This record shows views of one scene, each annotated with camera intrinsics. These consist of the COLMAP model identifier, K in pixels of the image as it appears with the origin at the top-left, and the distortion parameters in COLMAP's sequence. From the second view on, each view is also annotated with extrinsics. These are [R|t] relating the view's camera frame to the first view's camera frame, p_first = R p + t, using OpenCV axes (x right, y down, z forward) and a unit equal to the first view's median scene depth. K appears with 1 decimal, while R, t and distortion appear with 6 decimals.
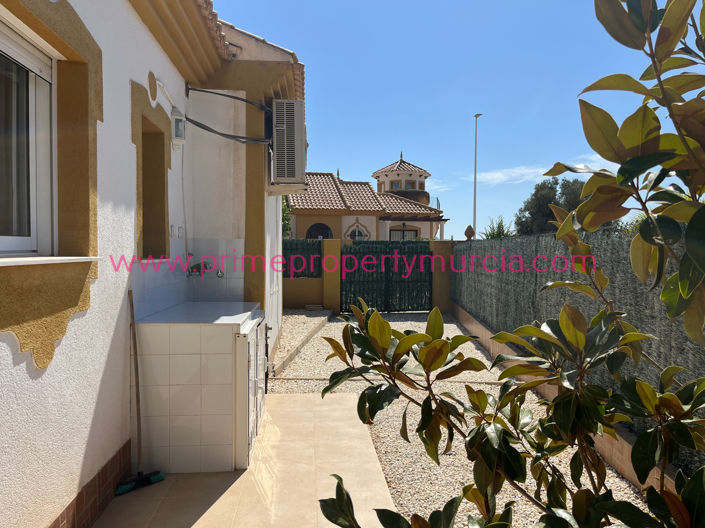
lens RADIAL K [[550.8, 0, 352.5], [0, 550.8, 264.0], [0, 0, 1]] dist [0.079286, -0.097777]
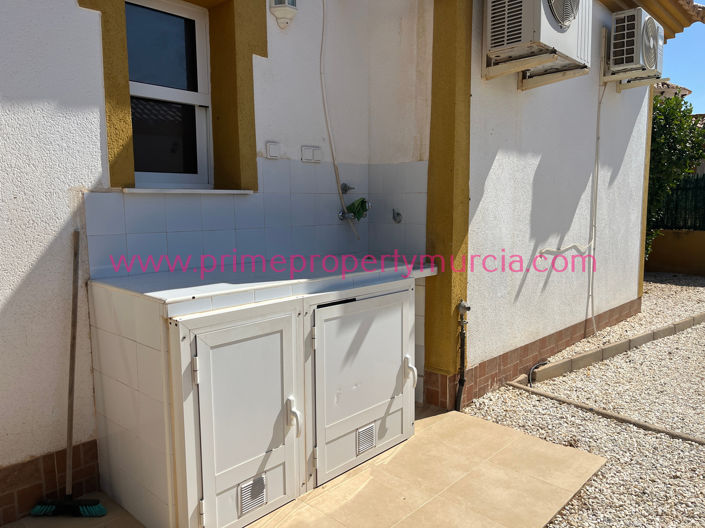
lens RADIAL K [[550.8, 0, 352.5], [0, 550.8, 264.0], [0, 0, 1]] dist [0.079286, -0.097777]
pose [[0.646341, 0.069973, -0.759834, 0.250481], [0.003034, 0.995543, 0.094260, 0.012070], [0.763043, -0.063229, 0.643248, 0.570955]]
